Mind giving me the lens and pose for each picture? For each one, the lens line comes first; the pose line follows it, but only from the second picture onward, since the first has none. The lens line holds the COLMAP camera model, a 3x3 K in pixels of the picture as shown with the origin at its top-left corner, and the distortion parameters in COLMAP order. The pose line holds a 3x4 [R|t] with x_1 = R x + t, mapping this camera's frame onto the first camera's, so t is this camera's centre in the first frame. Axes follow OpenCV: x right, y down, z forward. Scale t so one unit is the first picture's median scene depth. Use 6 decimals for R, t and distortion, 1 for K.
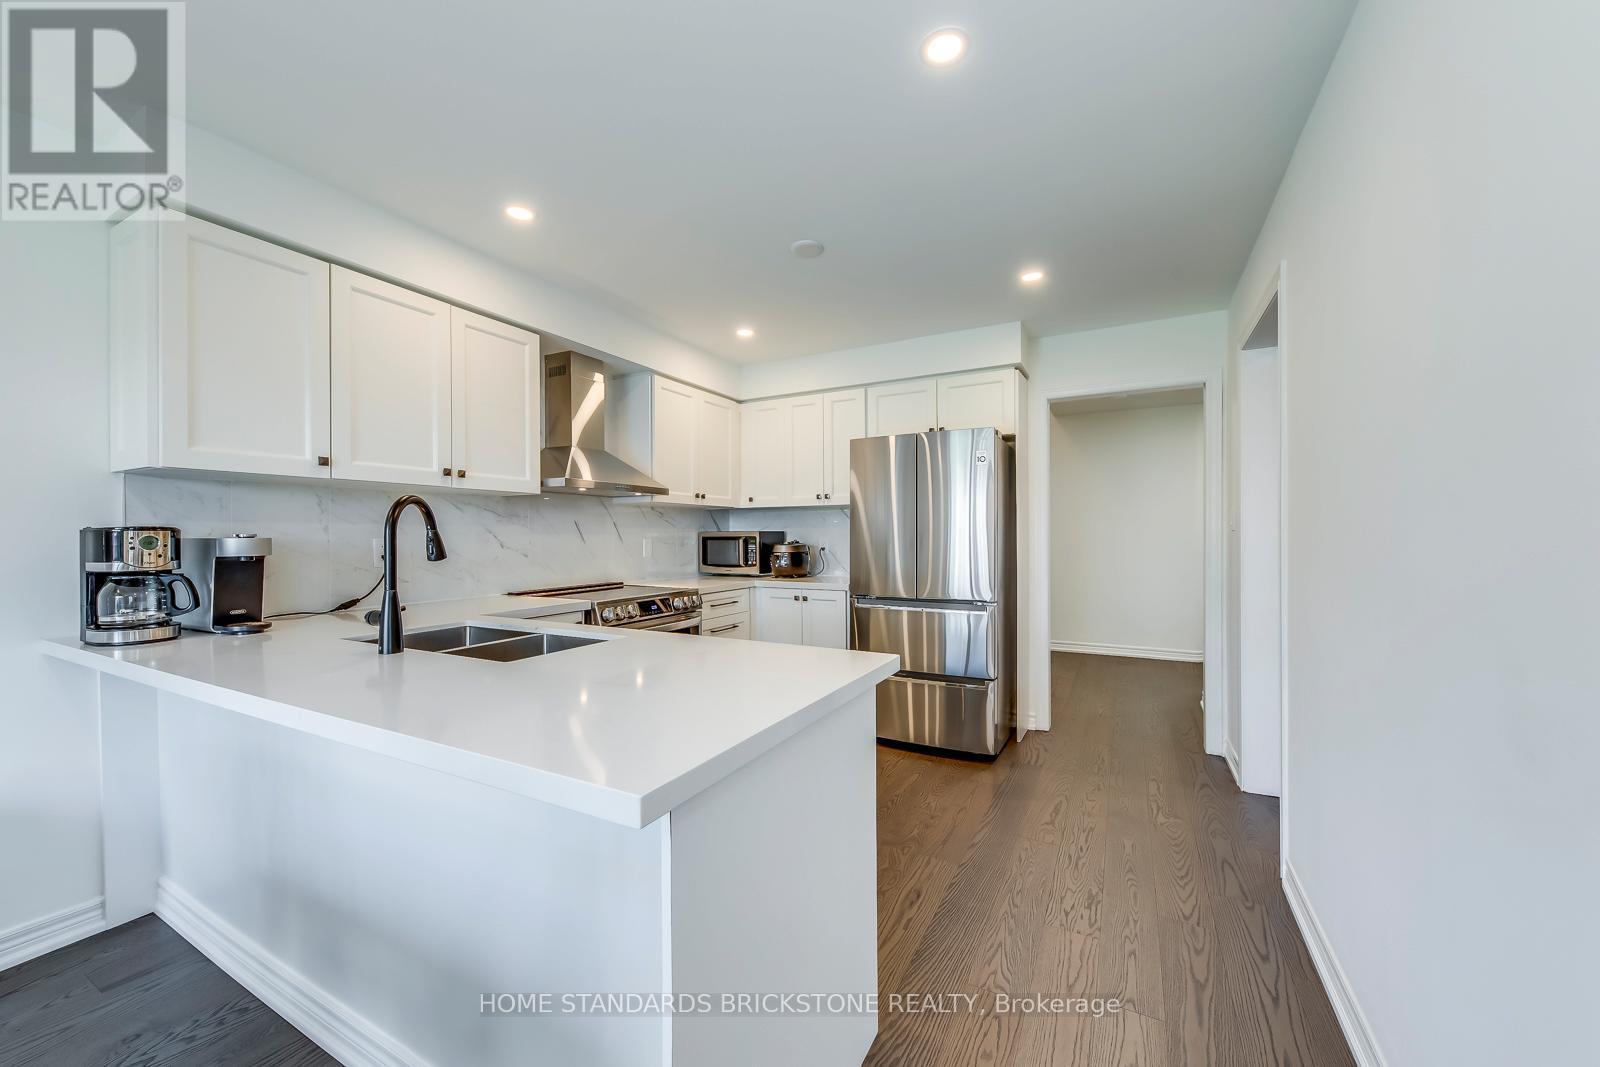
lens RADIAL K [[611.8, 0, 799.1], [0, 611.8, 537.7], [0, 0, 1]] dist [0.012658, -0.000134]
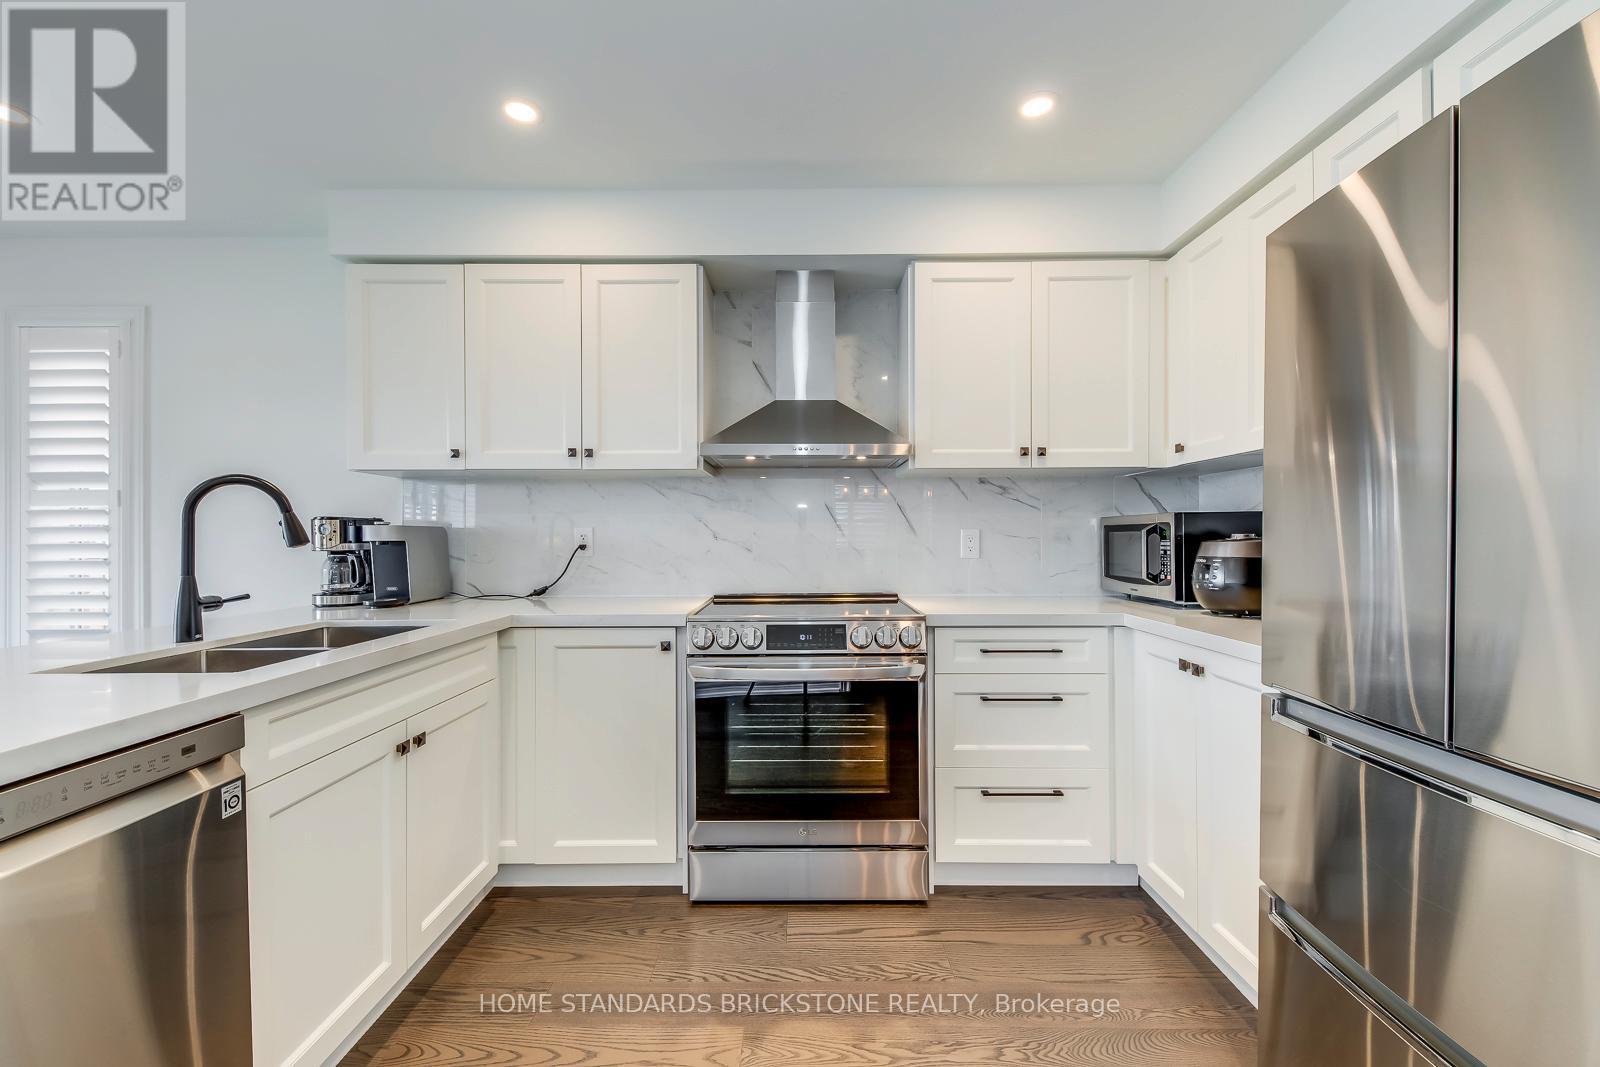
lens RADIAL K [[653.2, 0, 800.5], [0, 653.2, 539.4], [0, 0, 1]] dist [-0.000988, -0.000854]
pose [[0.466796, 0.005258, -0.884350, 0.290660], [-0.001589, 0.999986, 0.005106, 0.010081], [0.884364, -0.000978, 0.466797, 0.584693]]
